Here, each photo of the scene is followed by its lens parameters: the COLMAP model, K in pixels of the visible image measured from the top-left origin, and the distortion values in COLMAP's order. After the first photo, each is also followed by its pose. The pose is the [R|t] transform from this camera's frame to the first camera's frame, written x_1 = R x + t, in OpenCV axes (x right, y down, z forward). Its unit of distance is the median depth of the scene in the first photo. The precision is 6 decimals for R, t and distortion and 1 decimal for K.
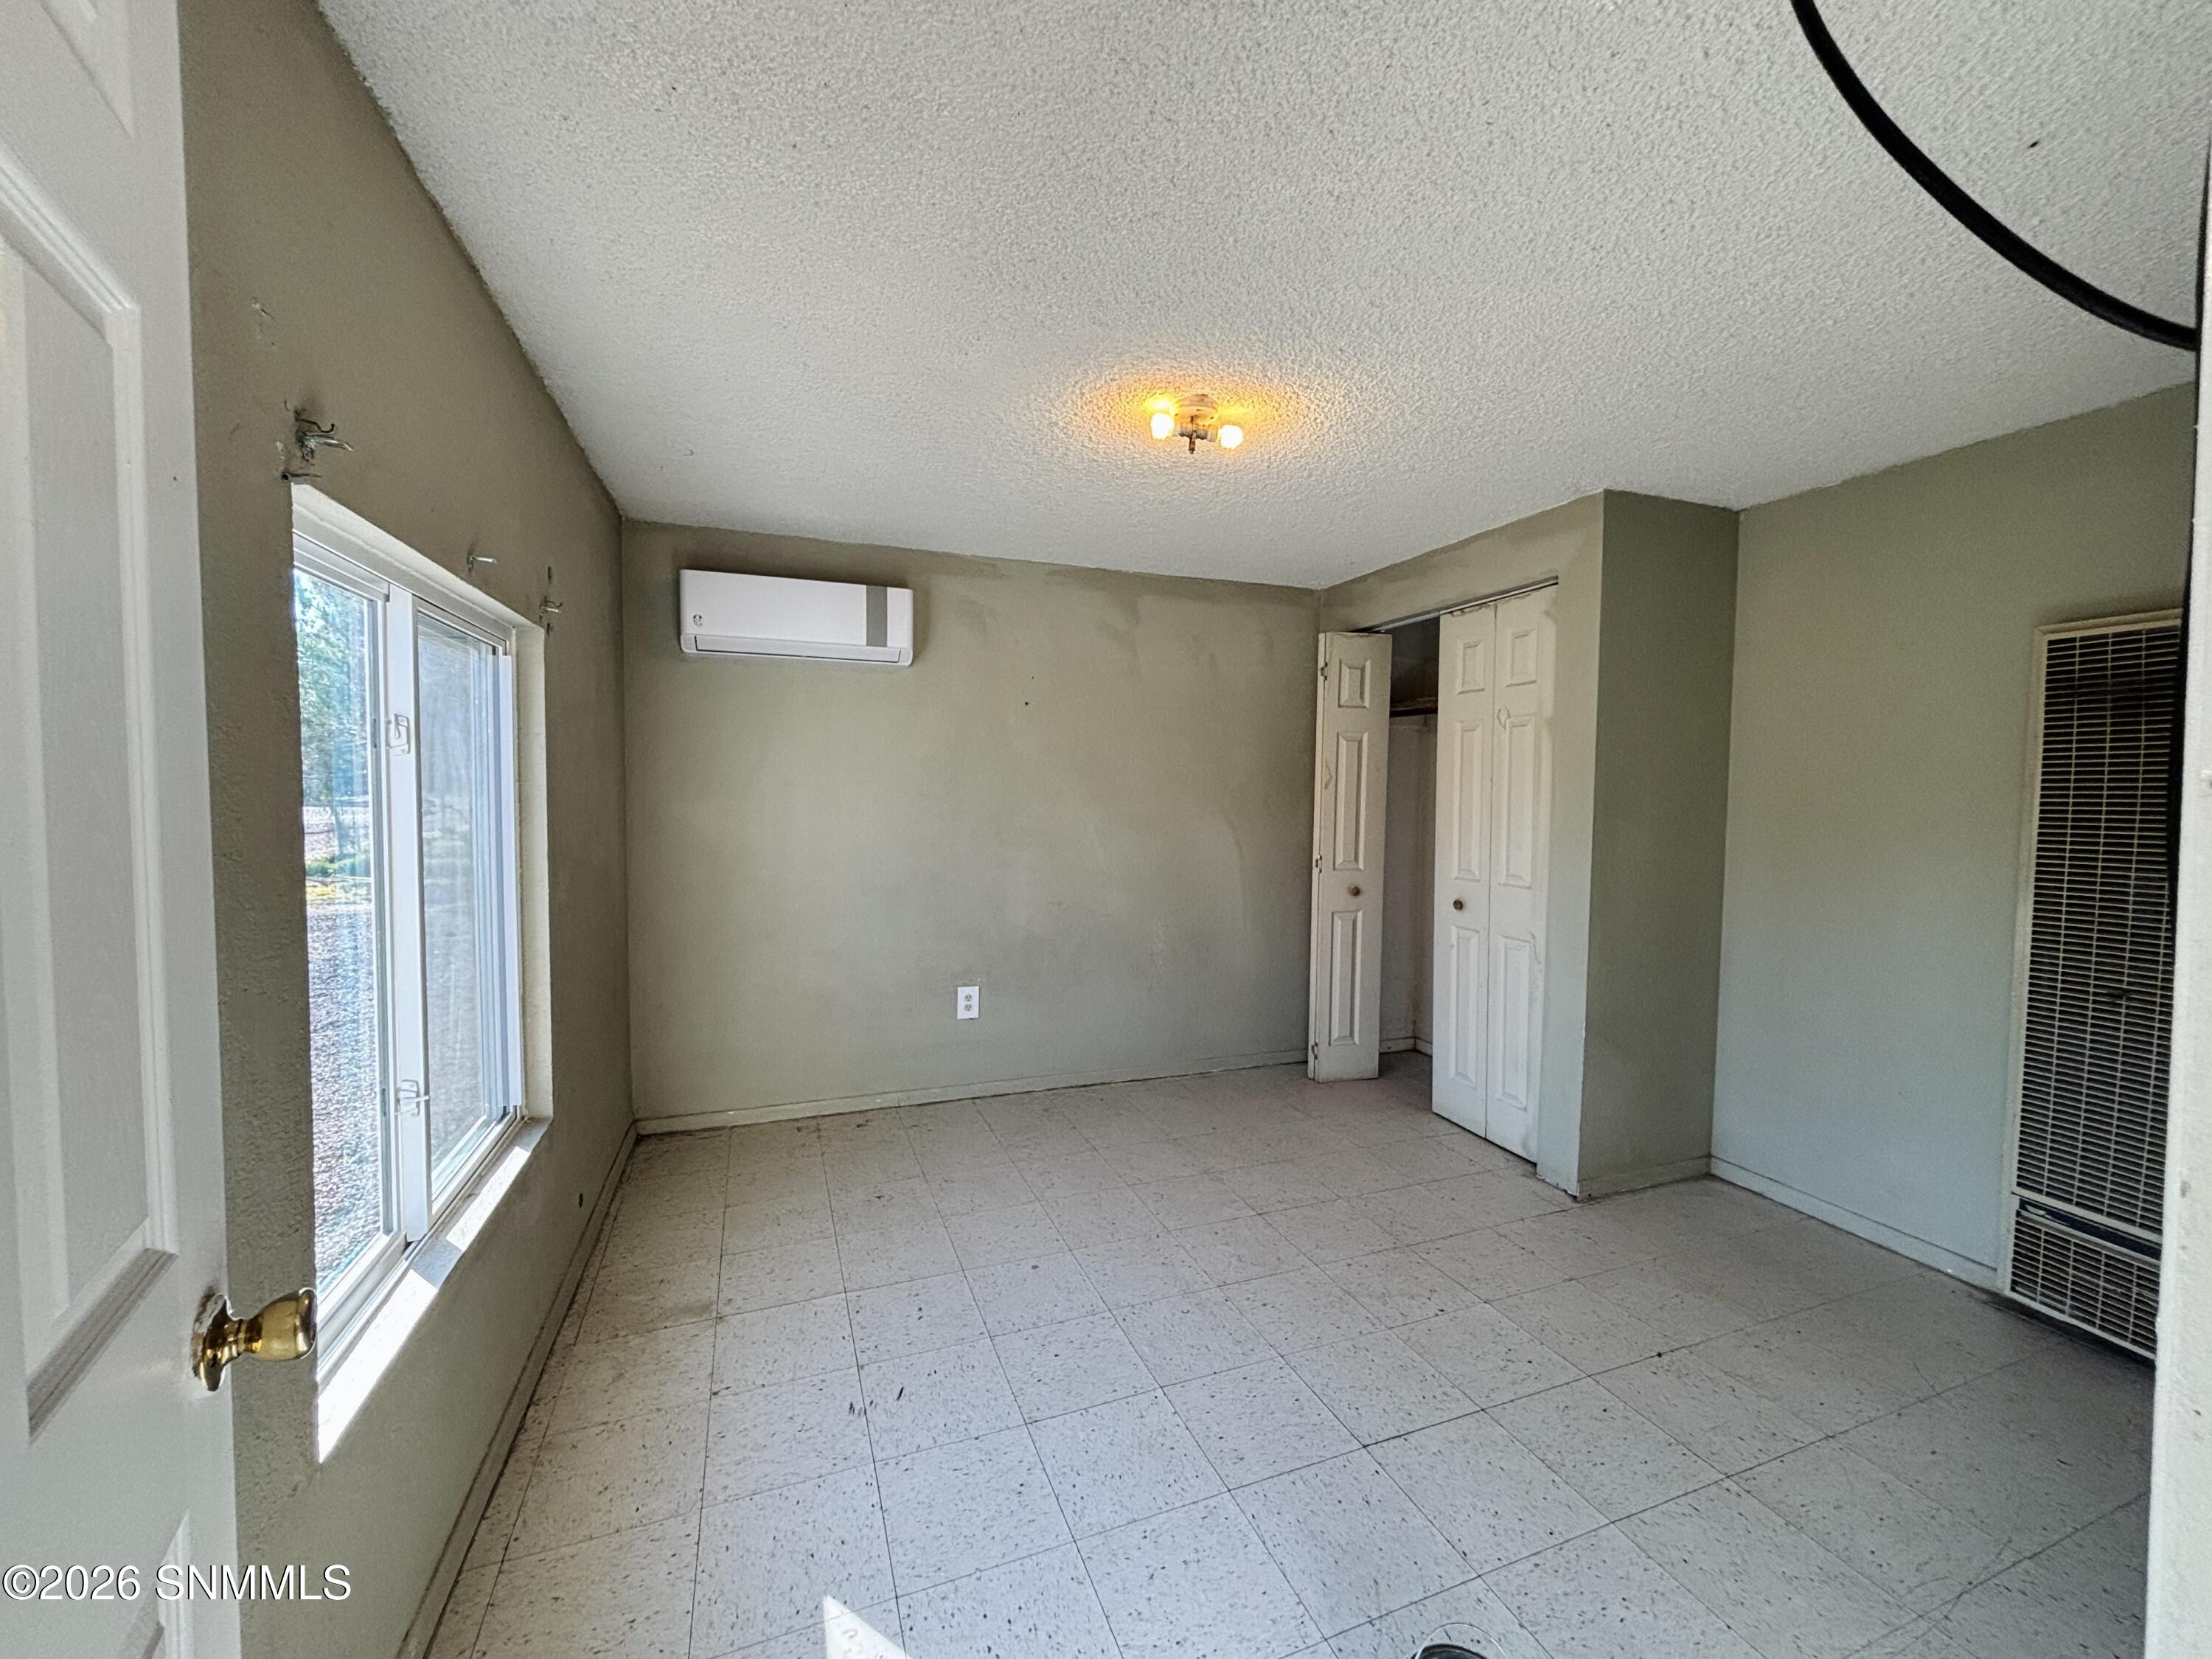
lens RADIAL K [[879.4, 0, 1106.0], [0, 879.4, 829.5], [0, 0, 1]] dist [0.006877, -0.004939]
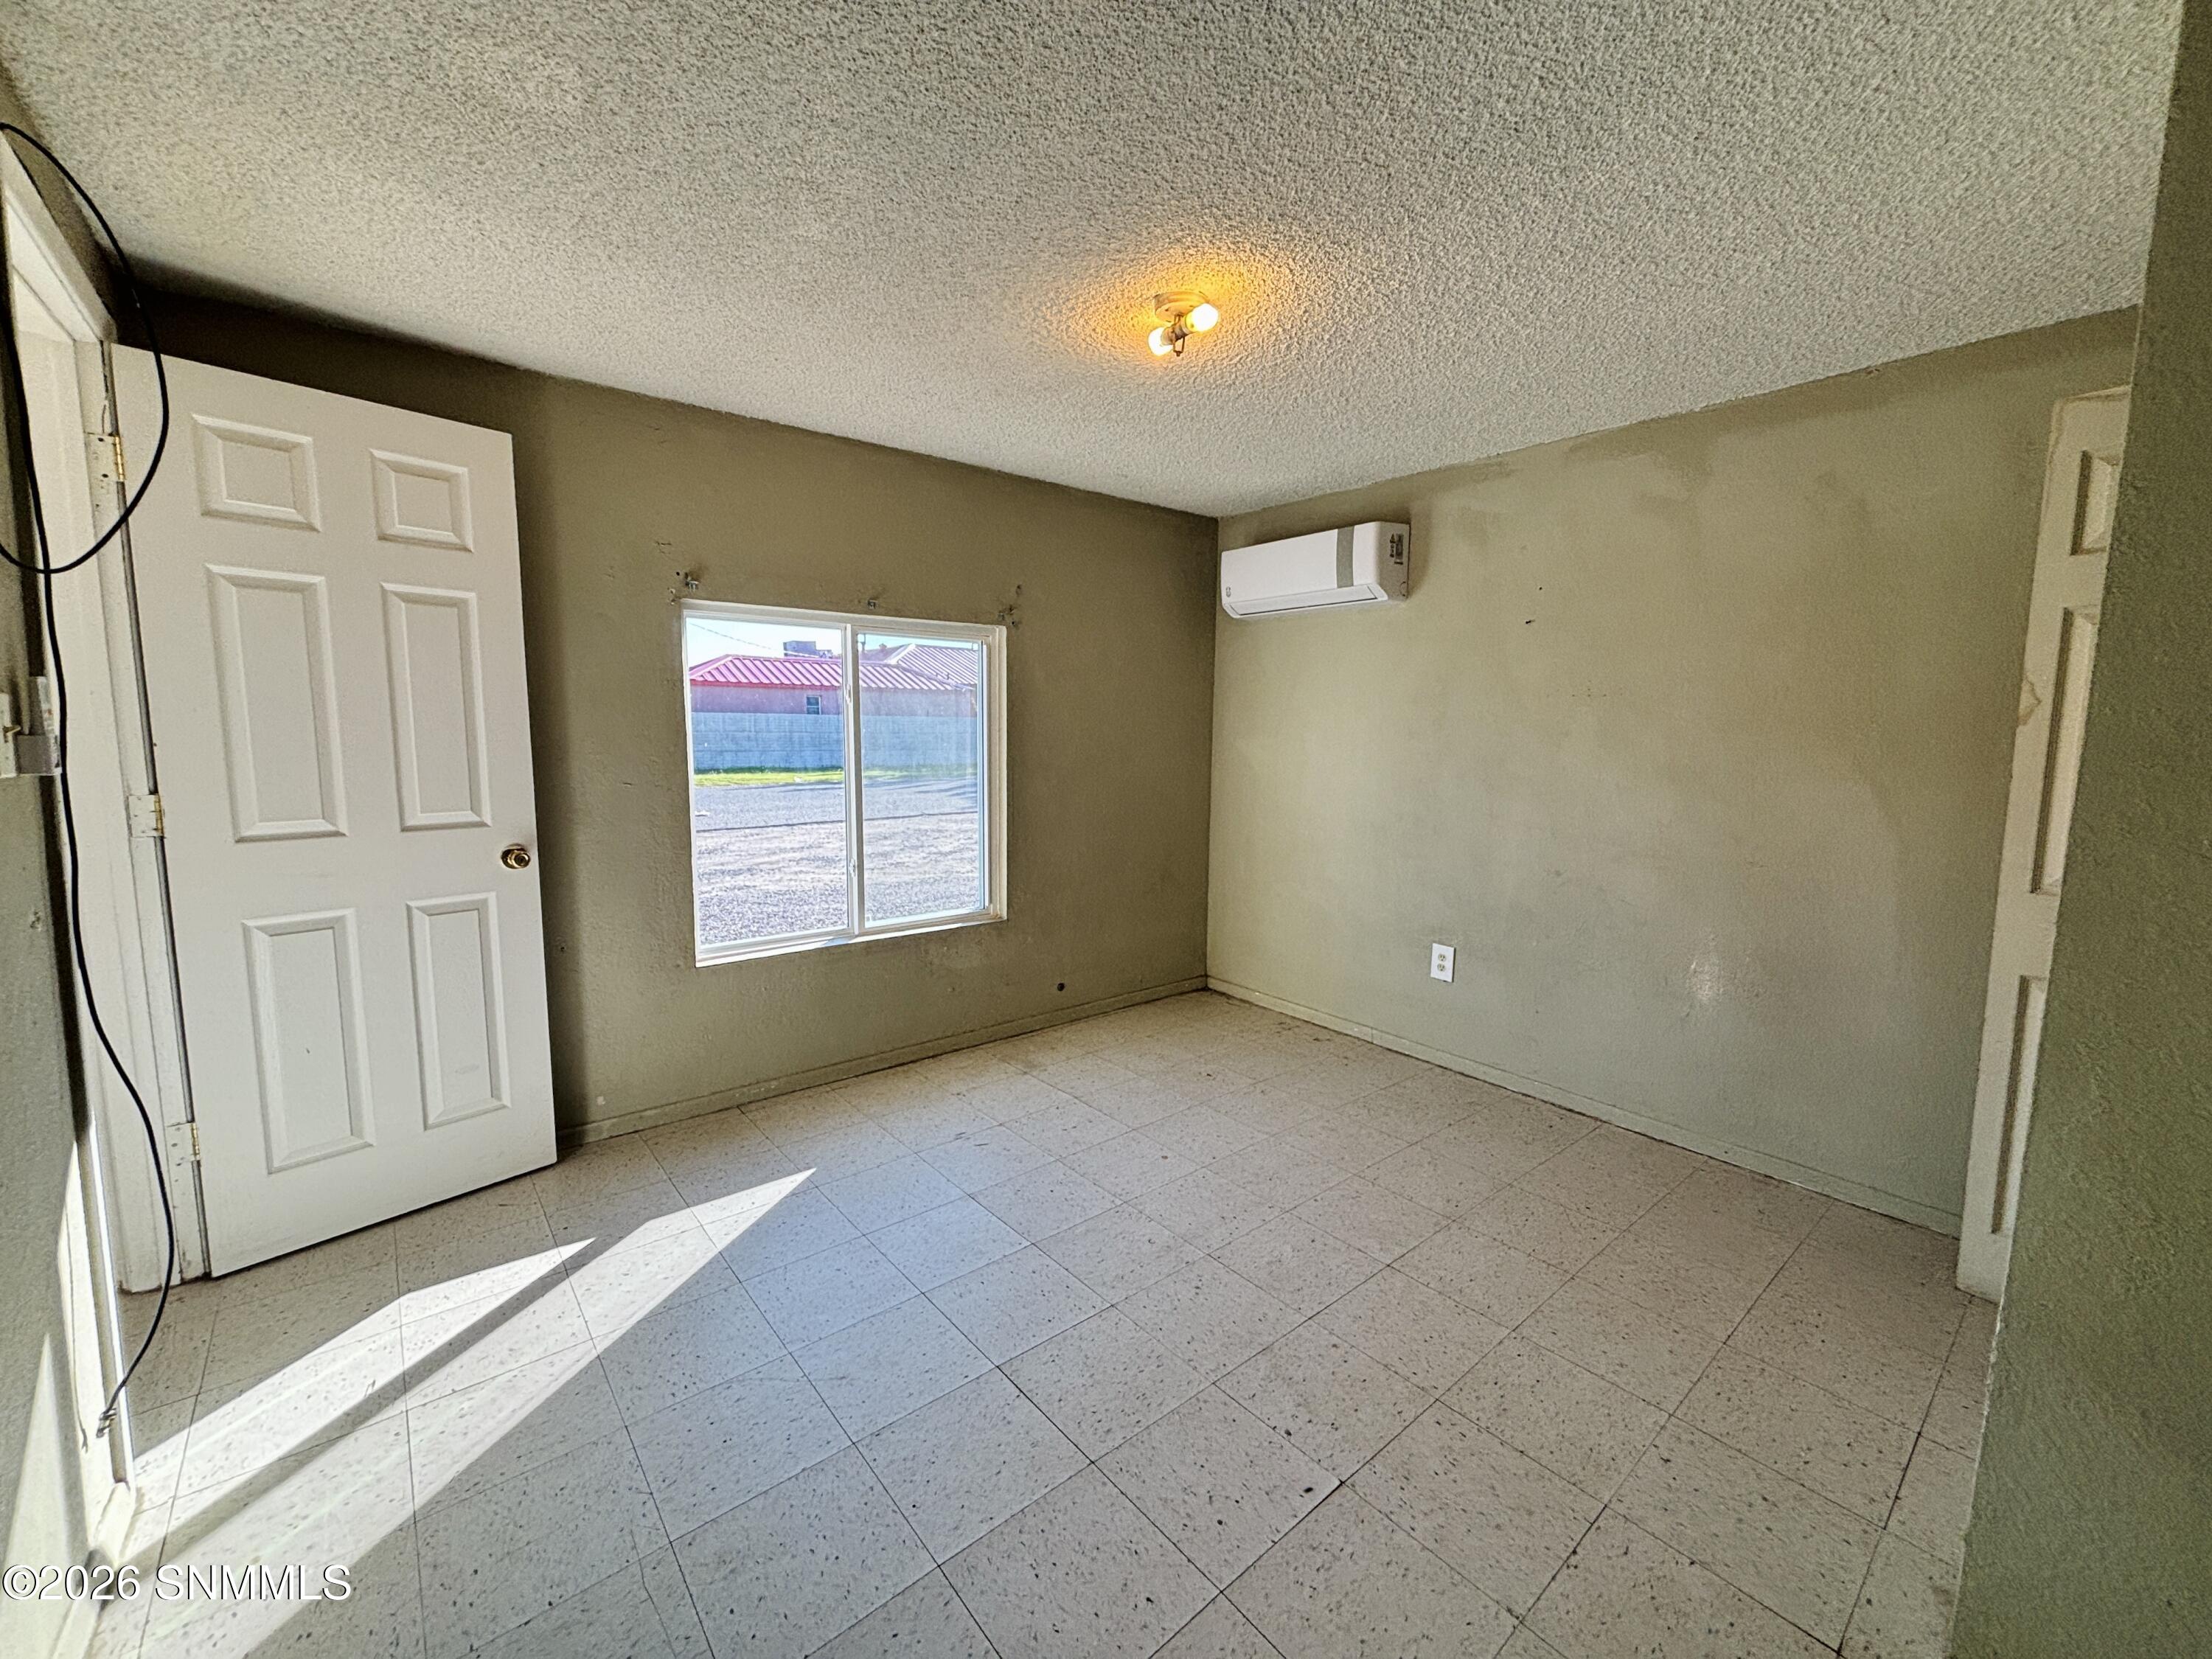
lens RADIAL K [[879.4, 0, 1106.0], [0, 879.4, 829.5], [0, 0, 1]] dist [0.006877, -0.004939]
pose [[0.325341, 0.108513, -0.939350, 0.607772], [-0.057219, 0.993832, 0.094990, -0.008432], [0.943864, 0.022844, 0.329543, 0.383038]]
